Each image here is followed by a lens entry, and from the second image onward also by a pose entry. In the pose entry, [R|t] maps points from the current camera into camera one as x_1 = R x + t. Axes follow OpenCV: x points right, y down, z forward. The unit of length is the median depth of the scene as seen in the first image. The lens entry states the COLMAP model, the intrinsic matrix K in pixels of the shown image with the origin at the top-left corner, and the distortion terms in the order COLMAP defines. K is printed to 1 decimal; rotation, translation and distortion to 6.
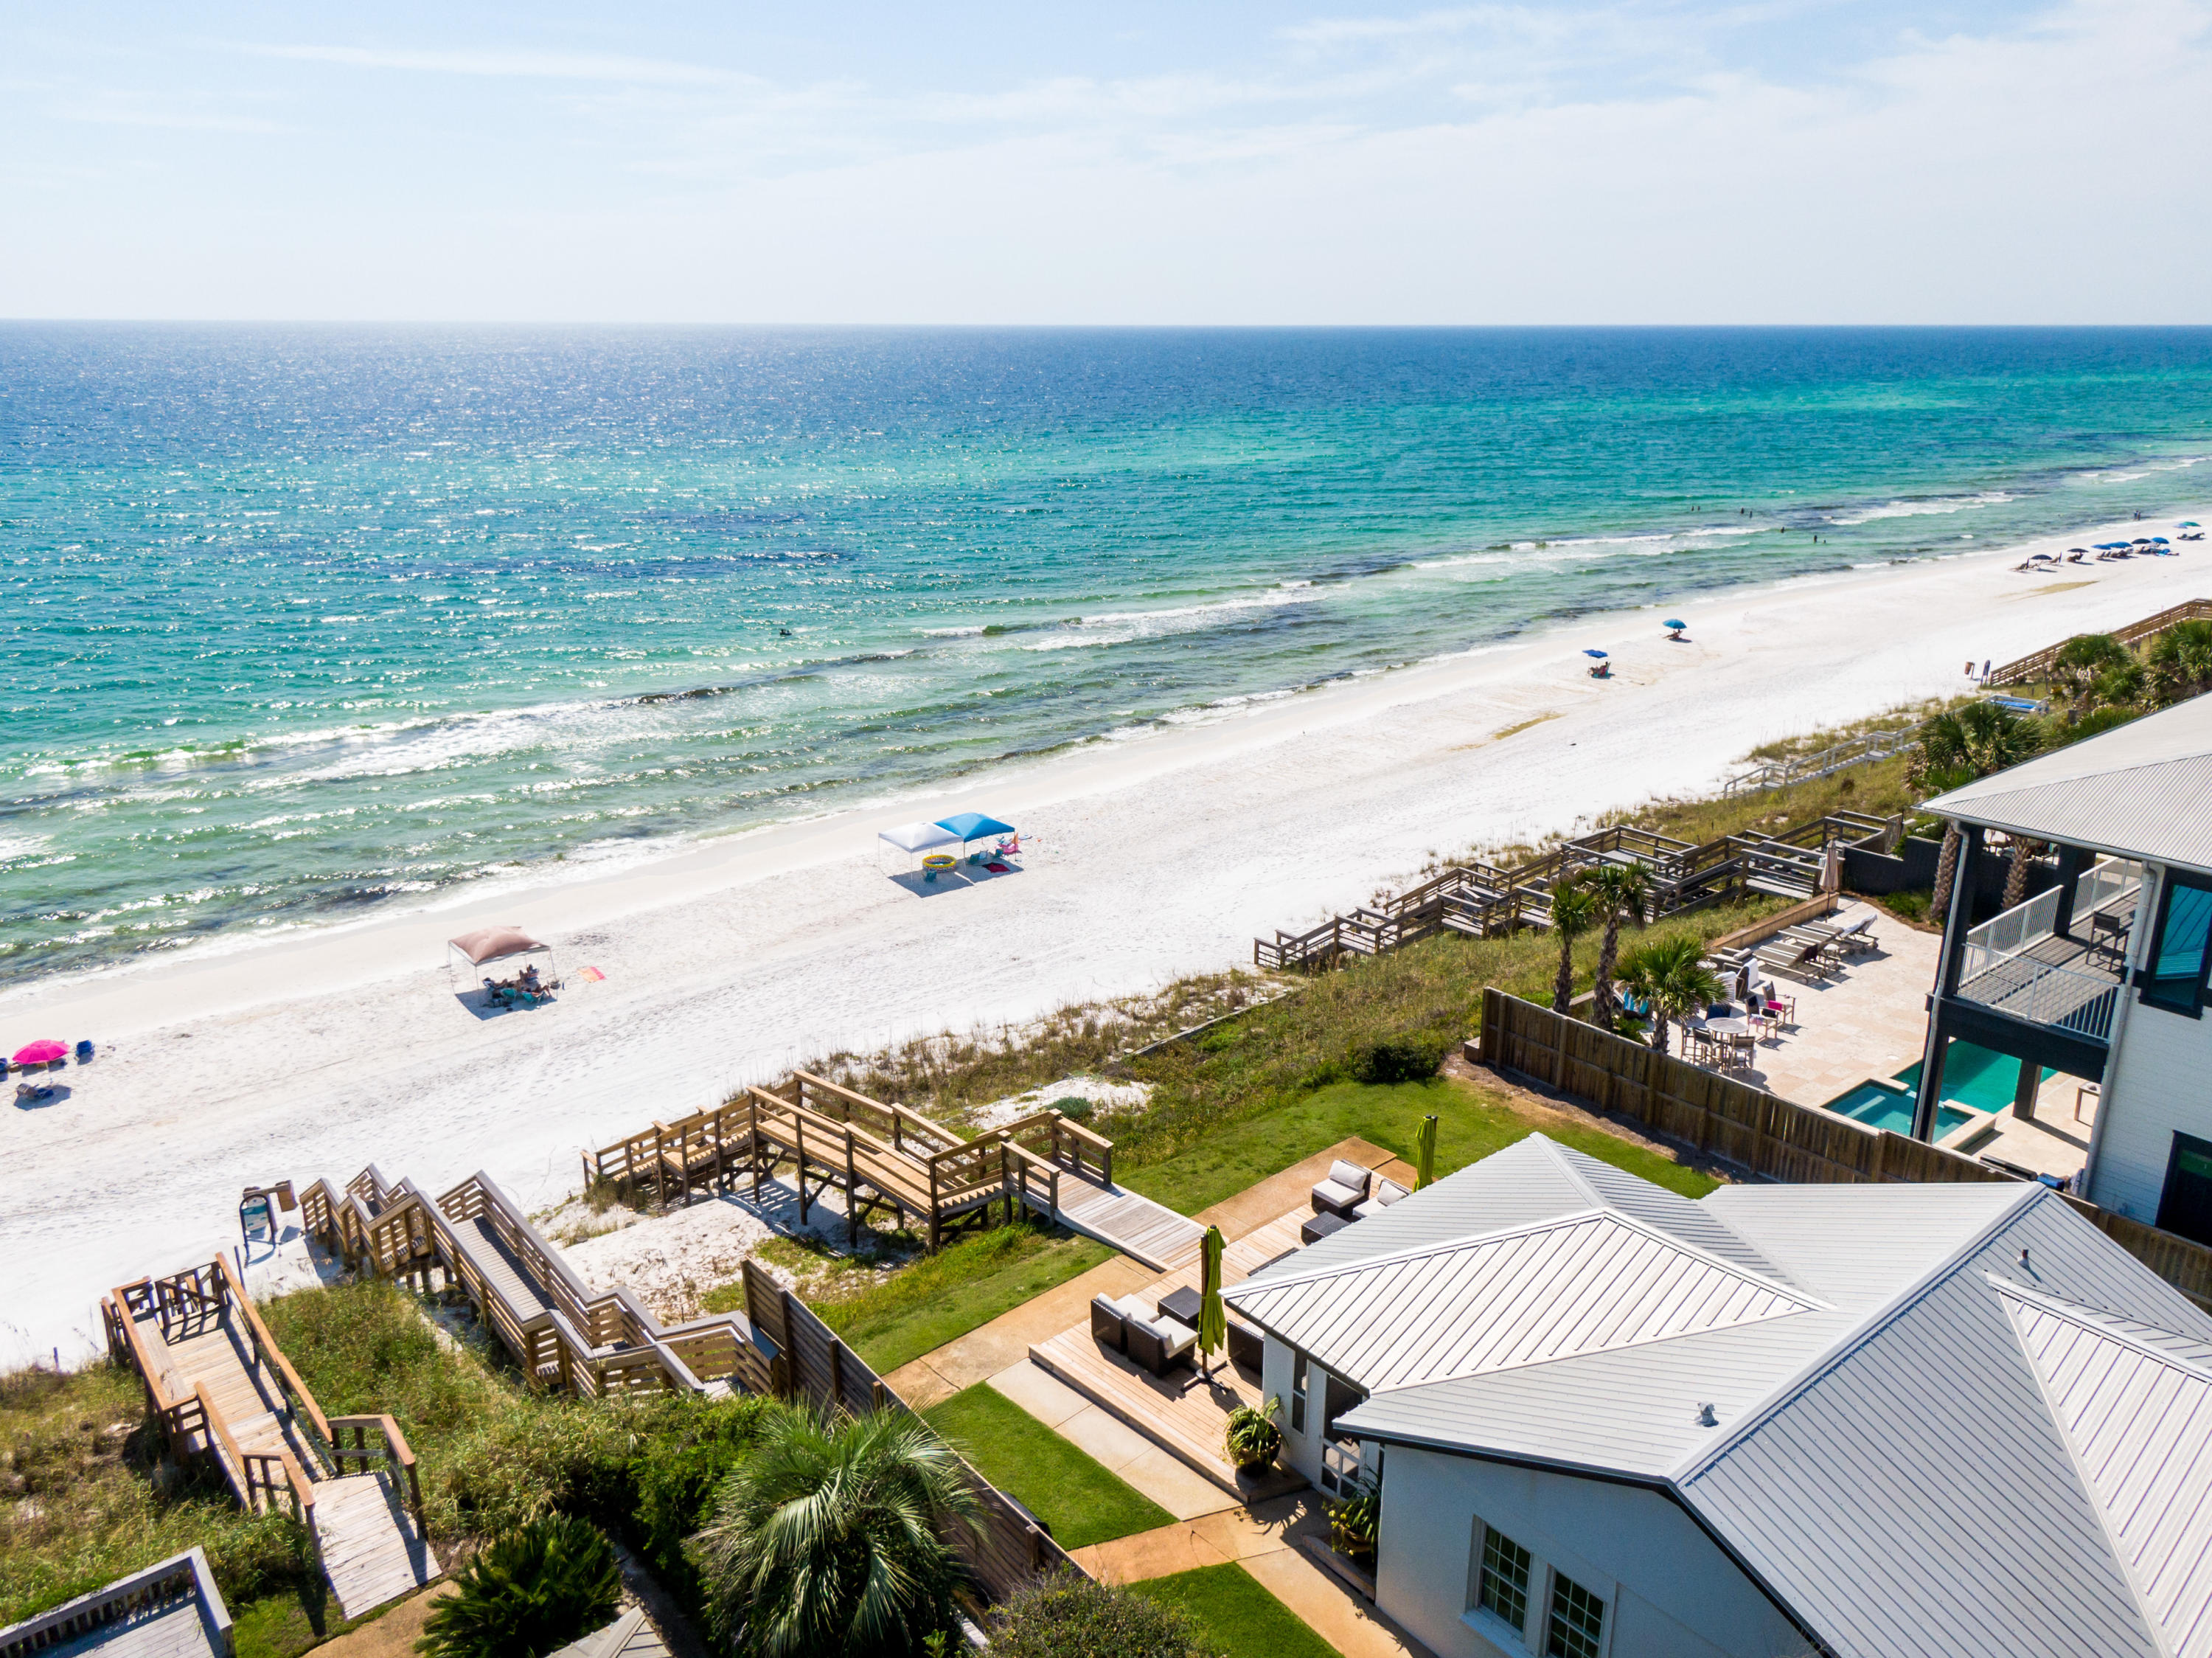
lens RADIAL K [[1741.5, 0, 1106.0], [0, 1741.5, 829.0], [0, 0, 1]] dist [0.110388, -0.136605]
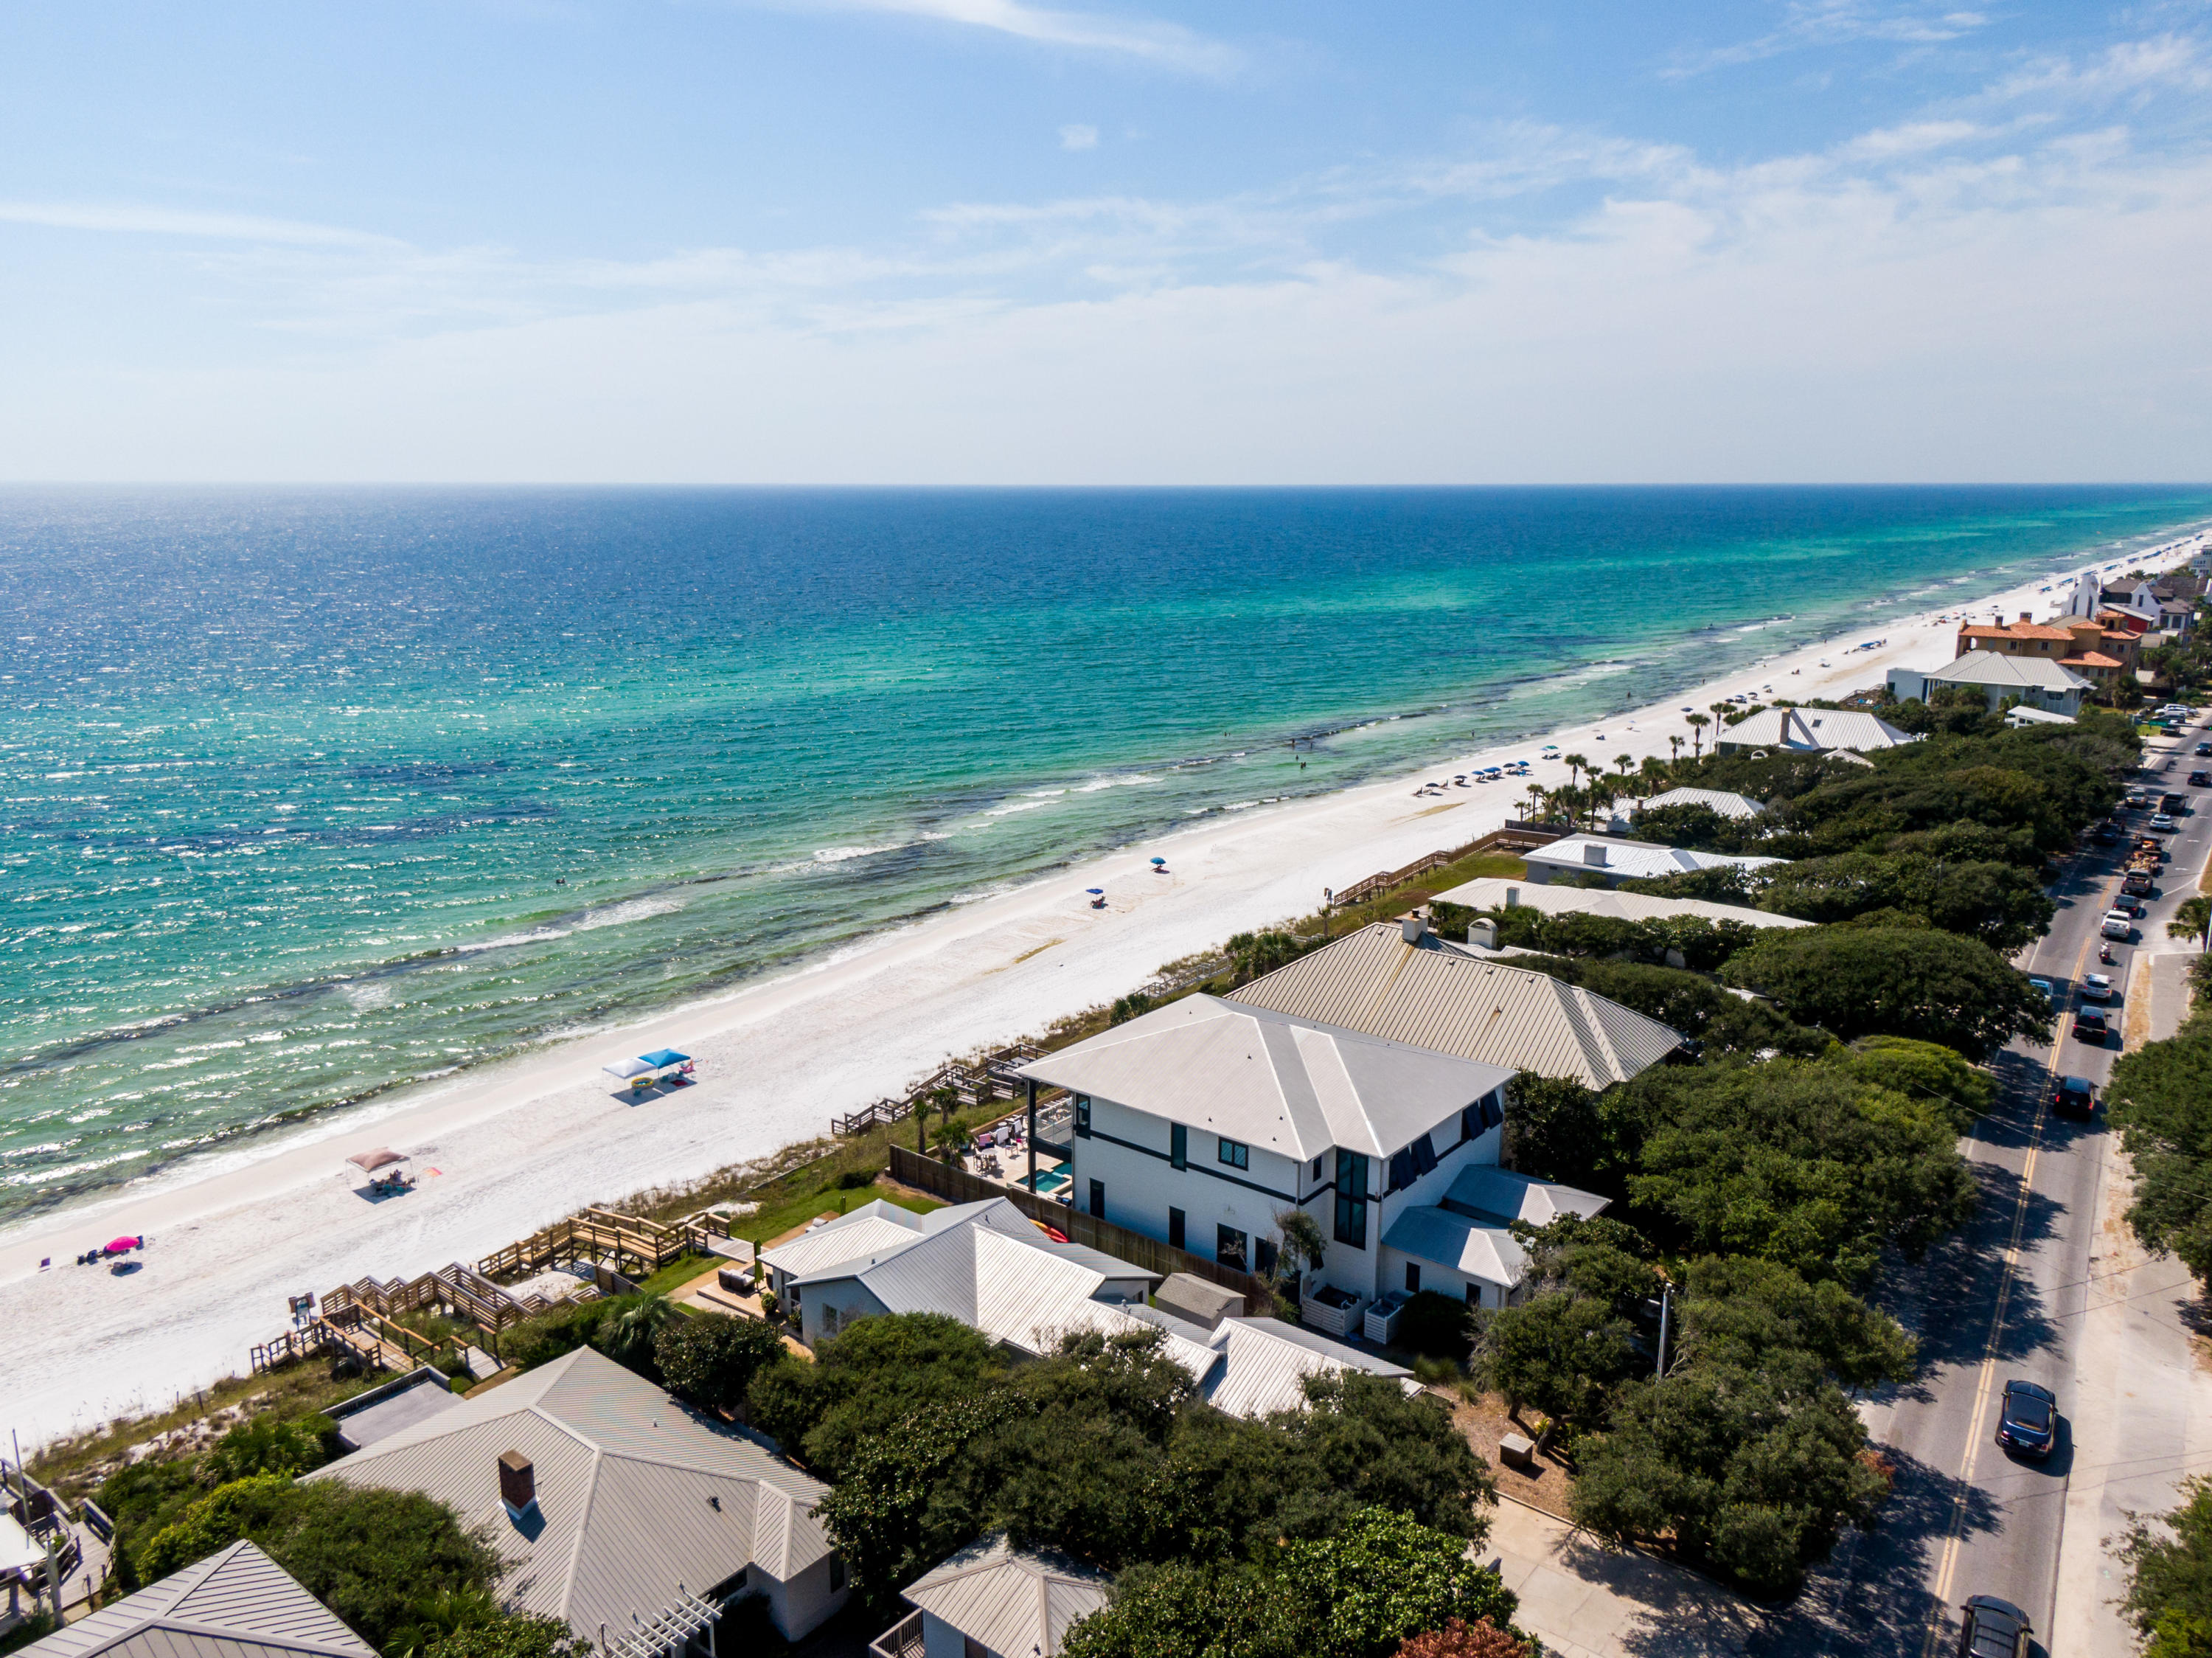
lens RADIAL K [[1741.5, 0, 1106.0], [0, 1741.5, 829.0], [0, 0, 1]] dist [0.110388, -0.136605]
pose [[0.982791, -0.046420, 0.178795, 0.060195], [0.060236, 0.995538, -0.072634, -0.092701], [-0.174626, 0.082154, 0.981202, -0.900826]]
